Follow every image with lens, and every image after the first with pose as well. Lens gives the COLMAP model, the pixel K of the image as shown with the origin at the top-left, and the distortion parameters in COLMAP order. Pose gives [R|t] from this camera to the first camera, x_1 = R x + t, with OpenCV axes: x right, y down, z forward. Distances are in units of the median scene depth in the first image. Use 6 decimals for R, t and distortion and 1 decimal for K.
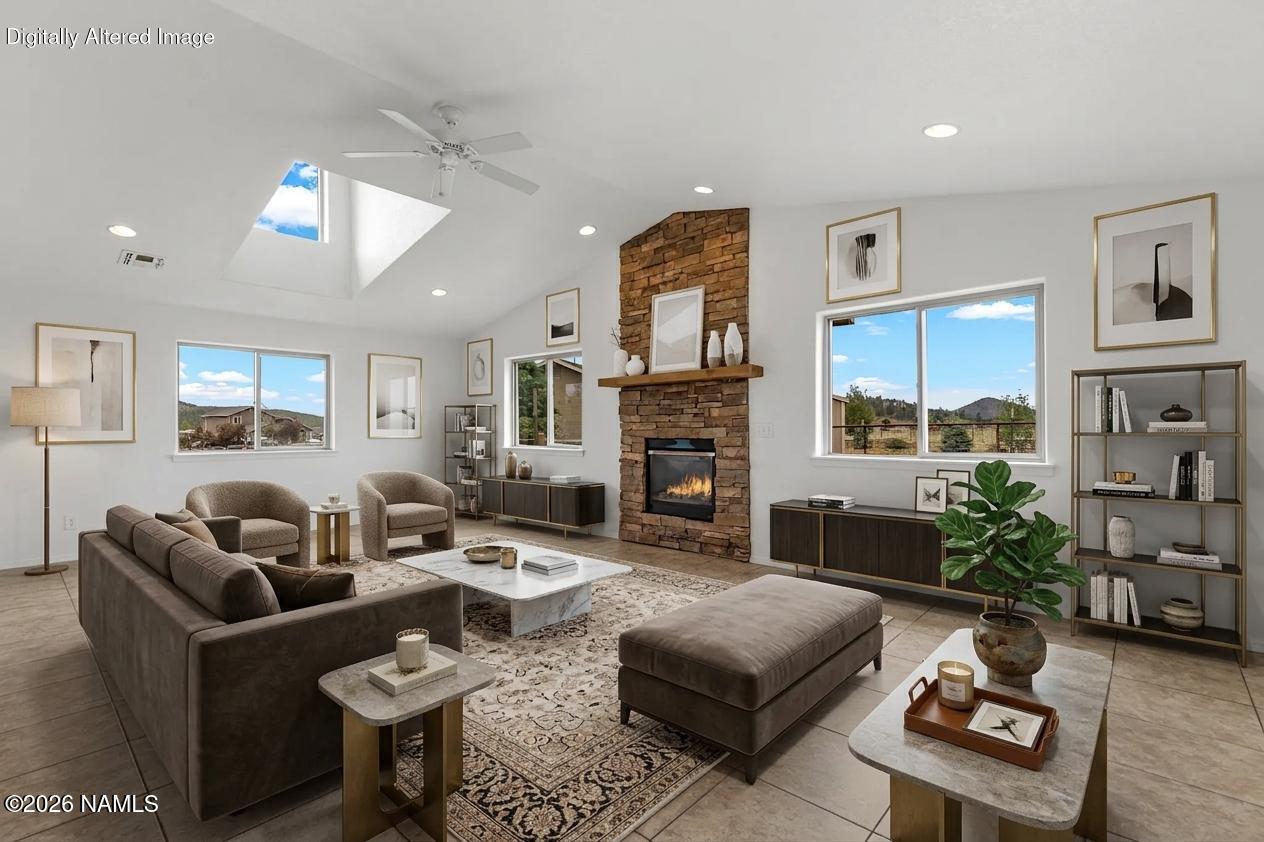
lens RADIAL K [[566.8, 0, 640.8], [0, 566.8, 427.5], [0, 0, 1]] dist [0.004963, 0.001612]
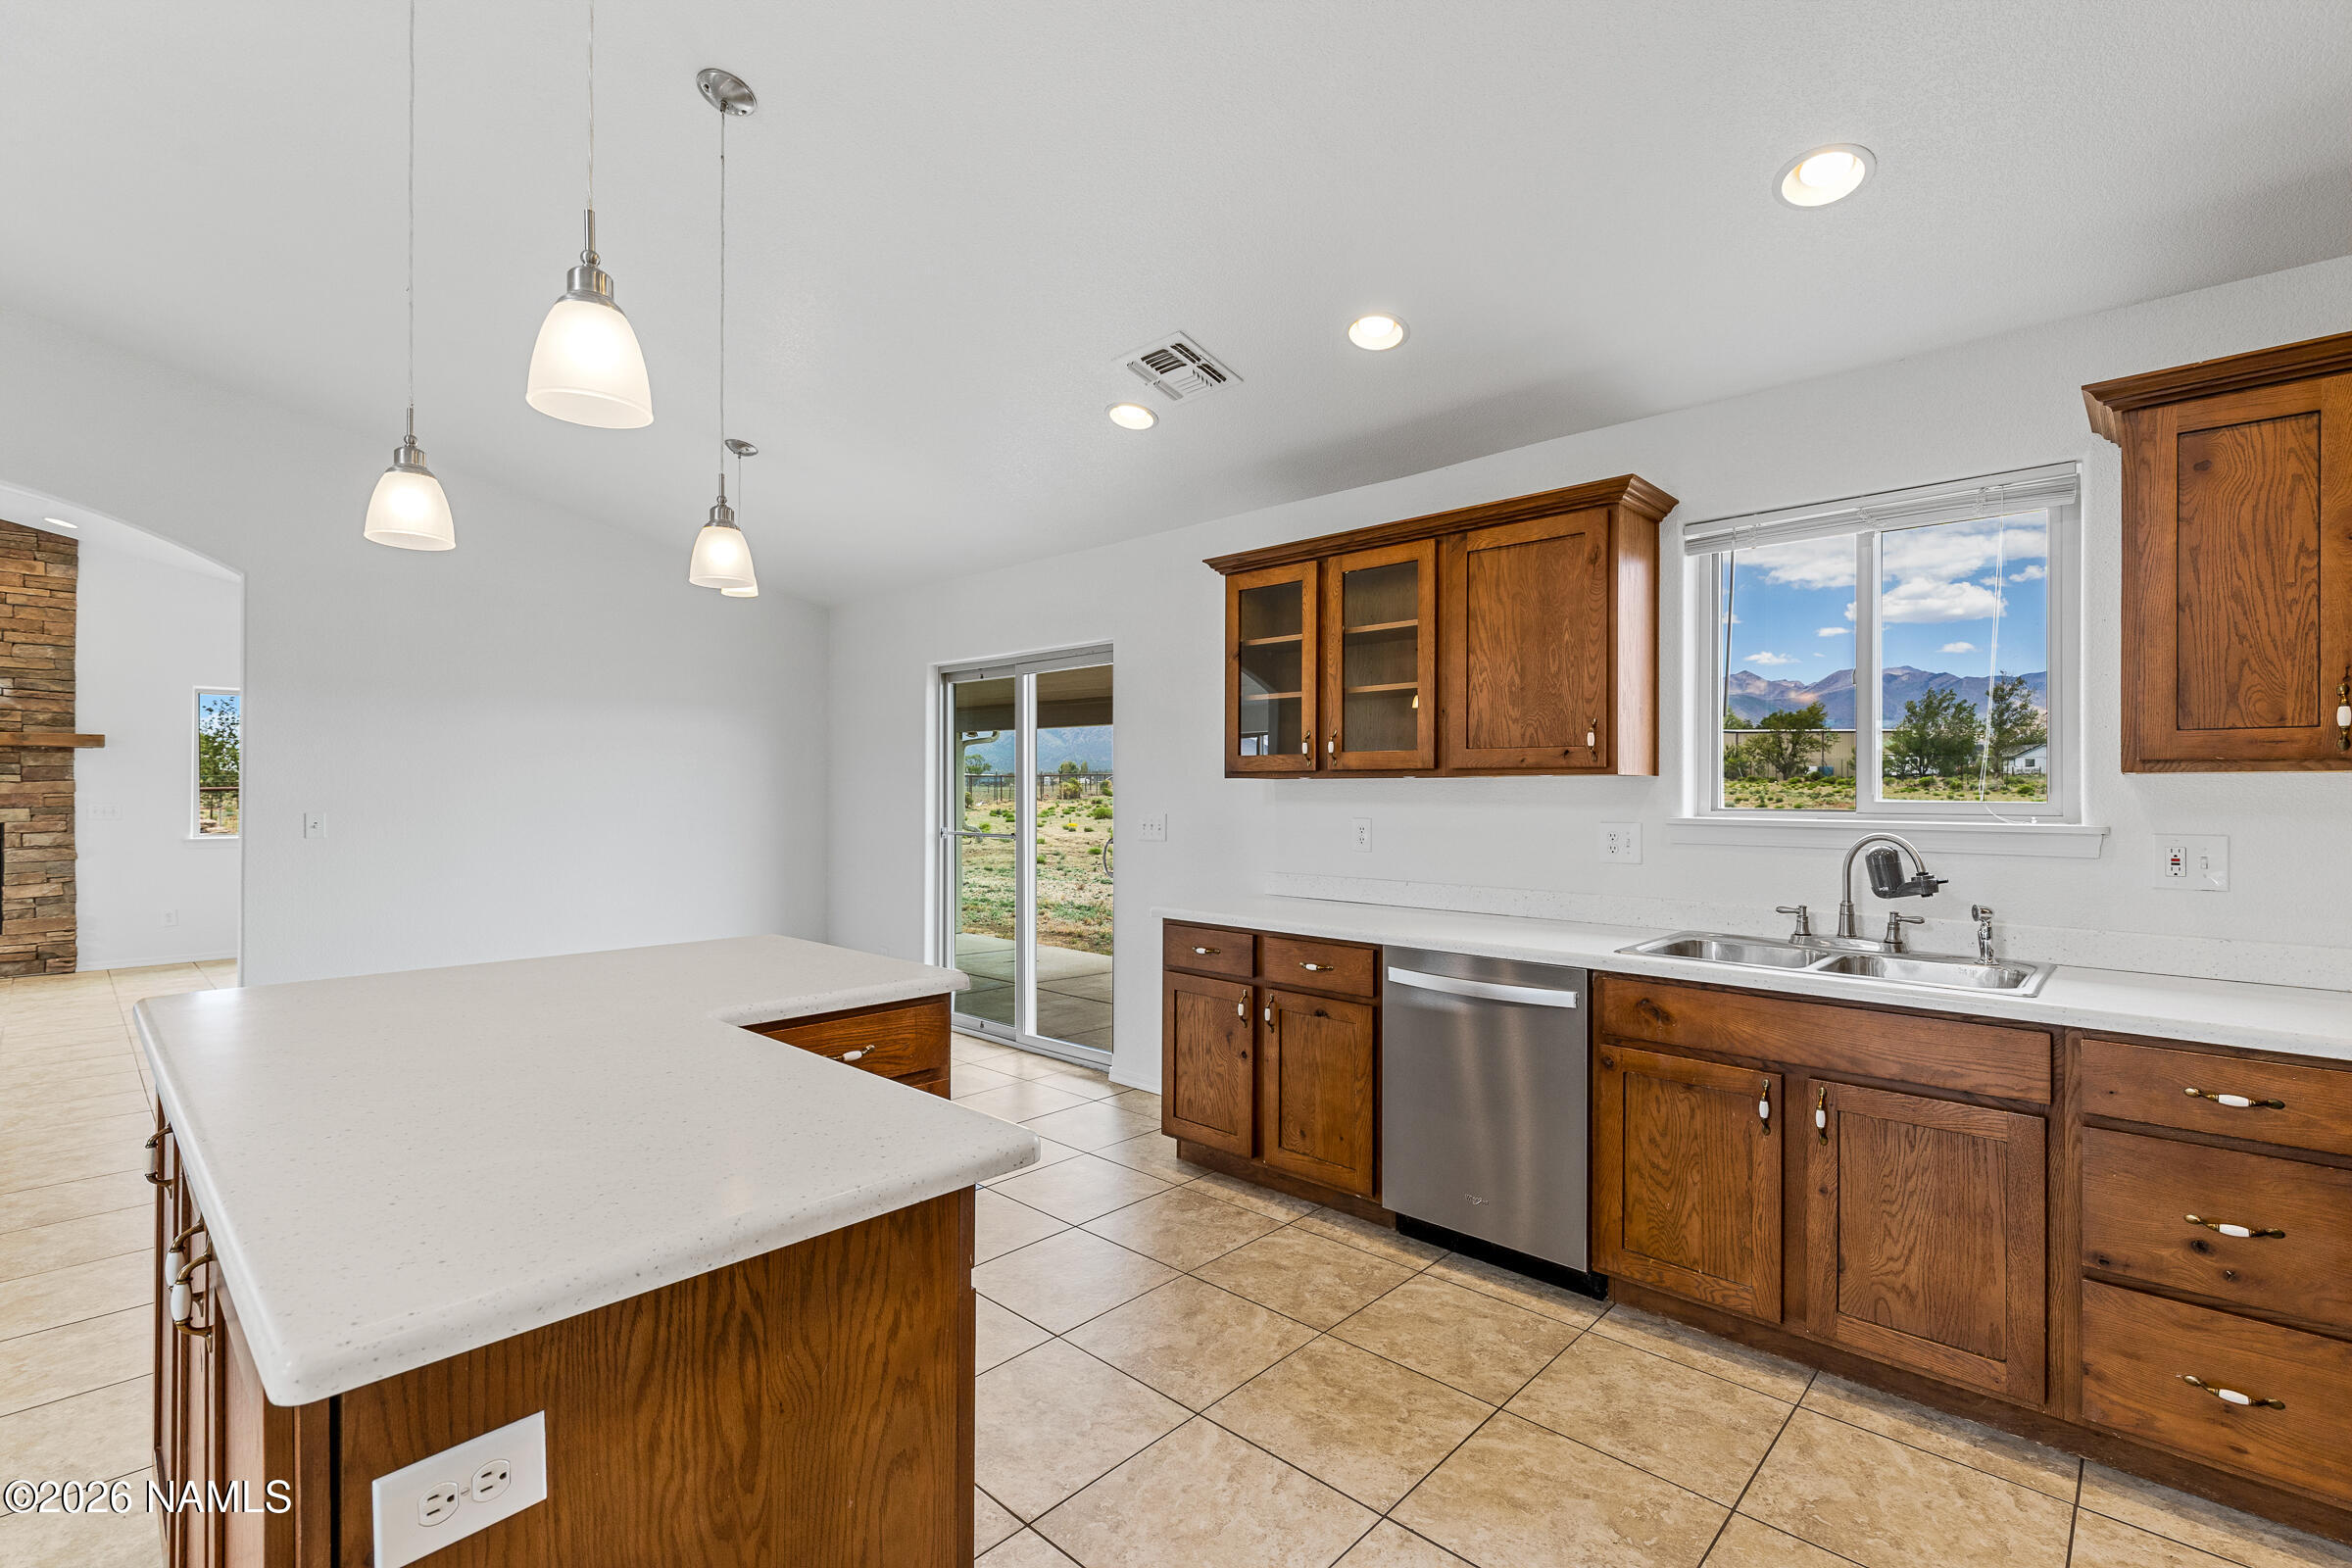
lens RADIAL K [[1054.7, 0, 1184.0], [0, 1054.7, 790.3], [0, 0, 1]] dist [0.004963, 0.001612]
pose [[0.027745, 0.006715, 0.999592, -1.243213], [-0.007057, 0.999954, -0.006522, -0.025746], [-0.999590, -0.006873, 0.027791, -0.621894]]
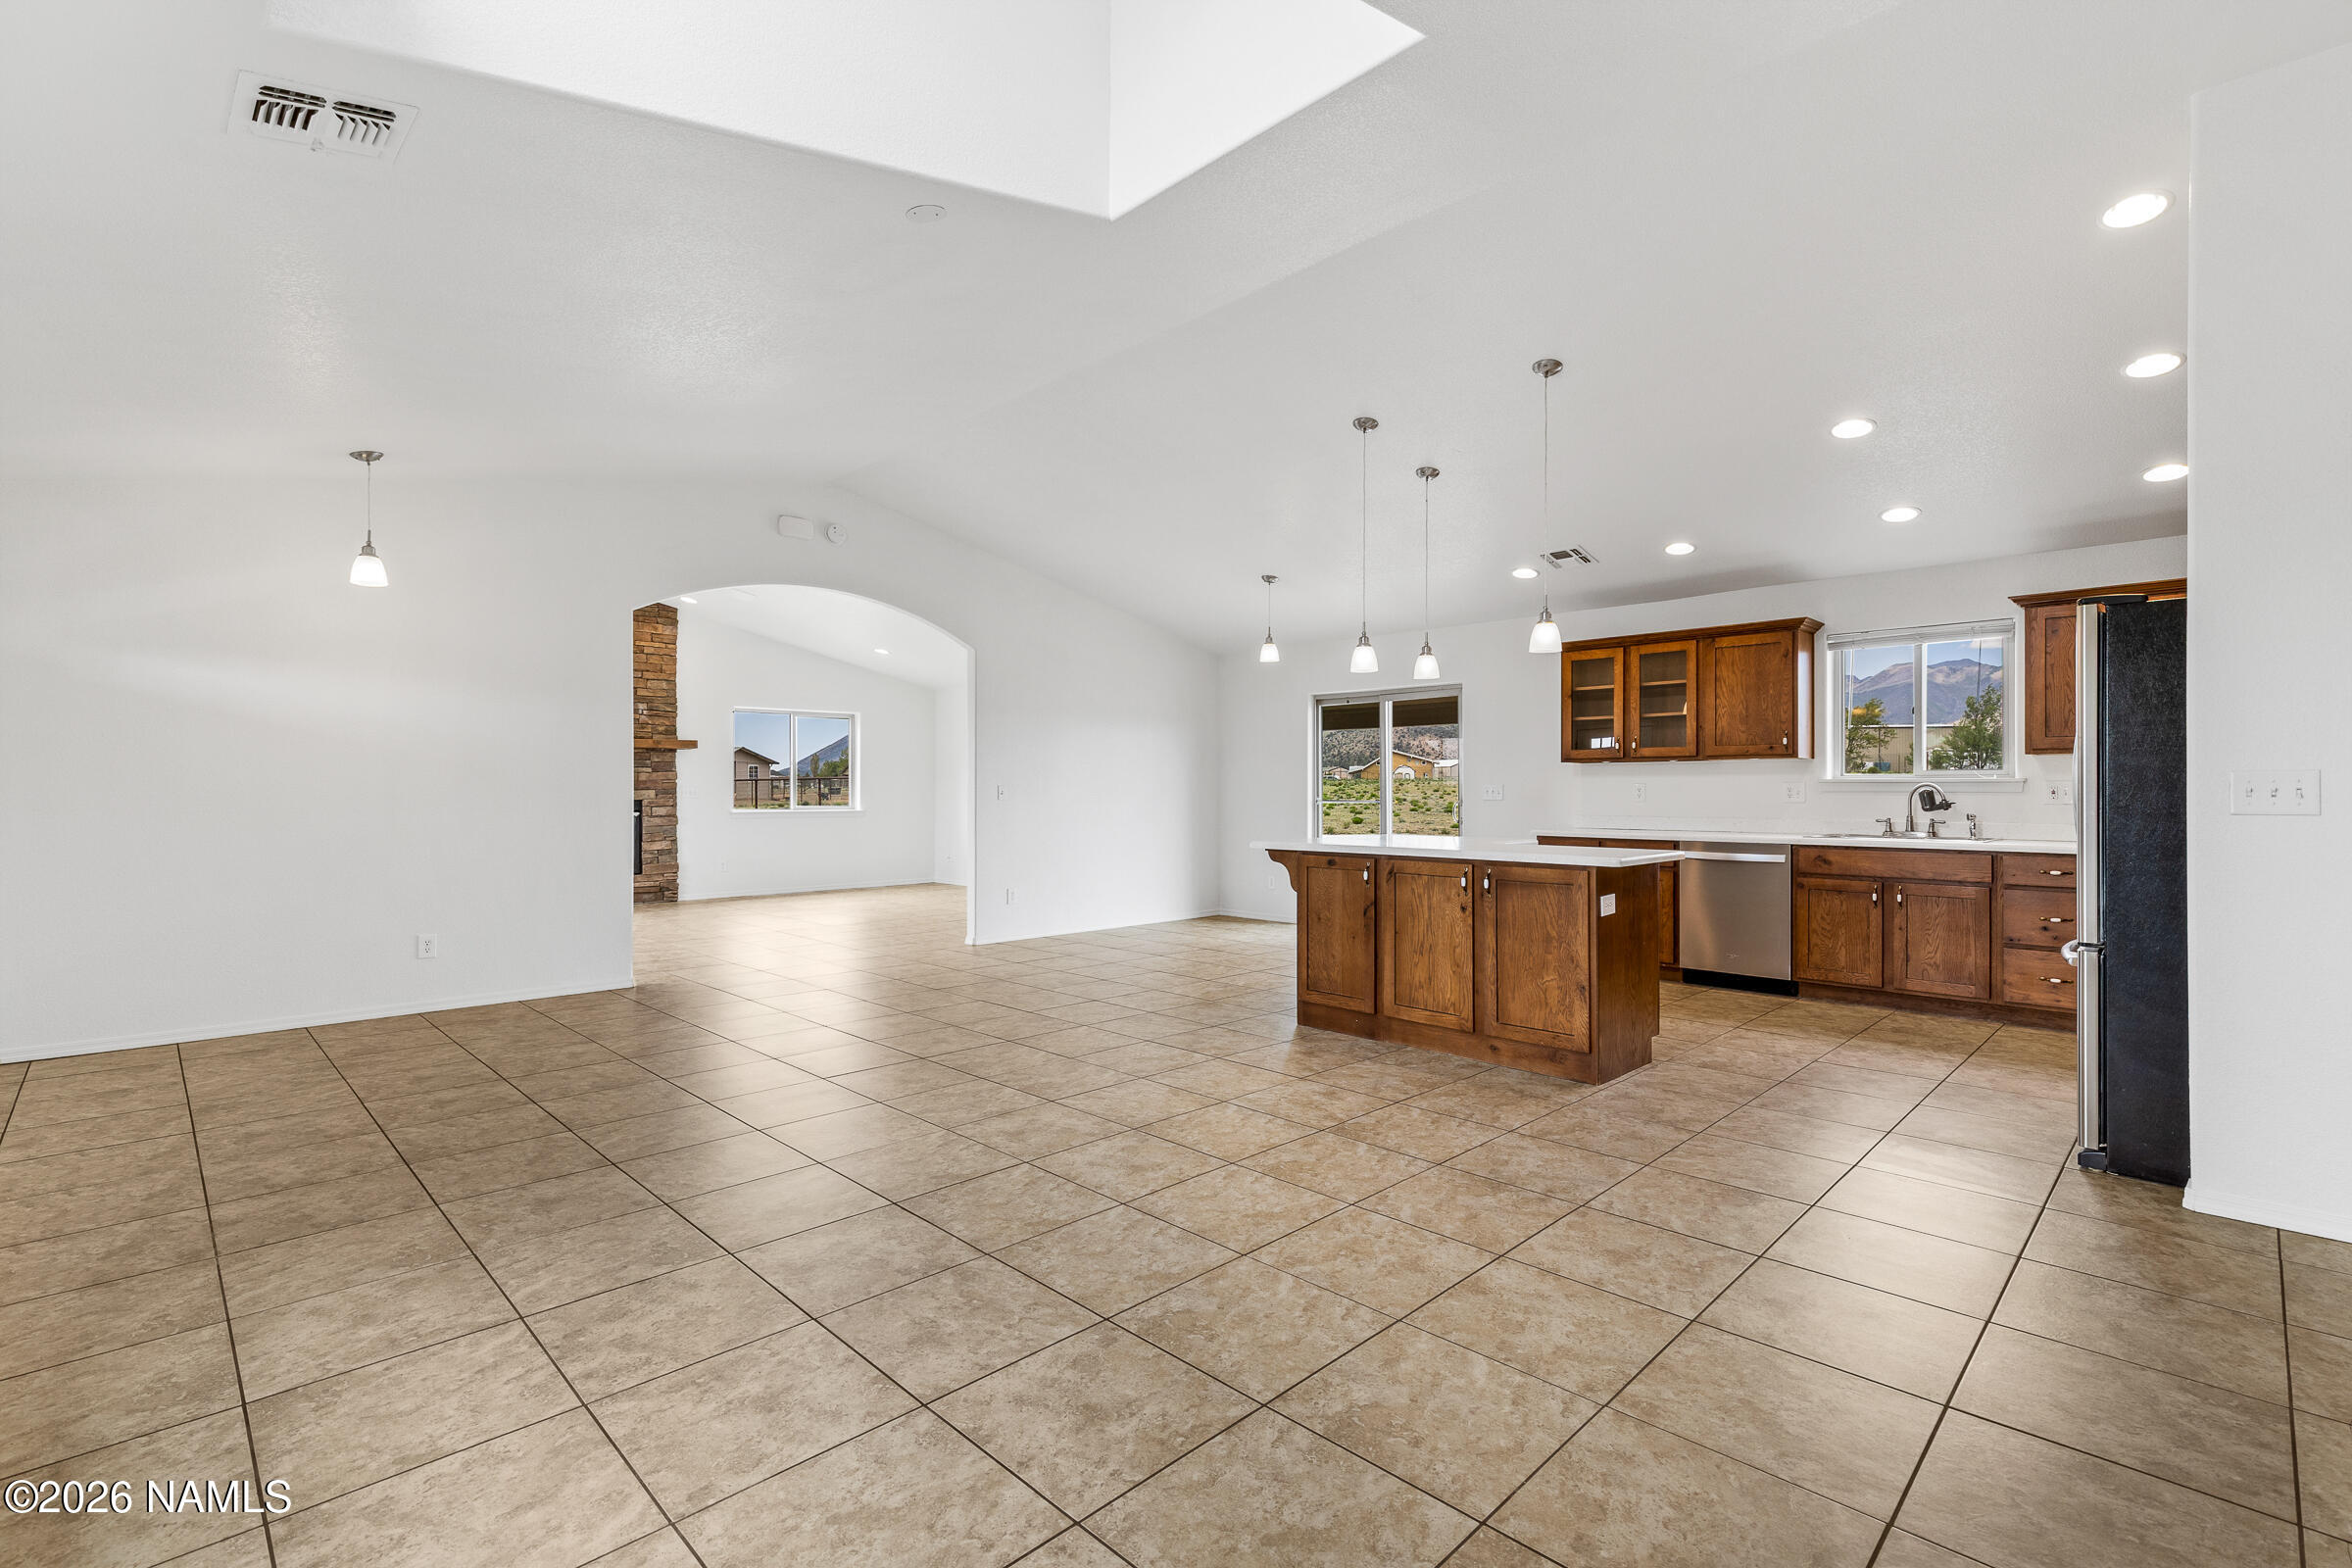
lens RADIAL K [[1054.7, 0, 1183.9], [0, 1054.7, 789.0], [0, 0, 1]] dist [0.004963, 0.001612]
pose [[0.065531, 0.006365, 0.997830, -1.902267], [-0.004575, 0.999971, -0.006078, 0.006116], [-0.997840, -0.004167, 0.065558, -0.227684]]
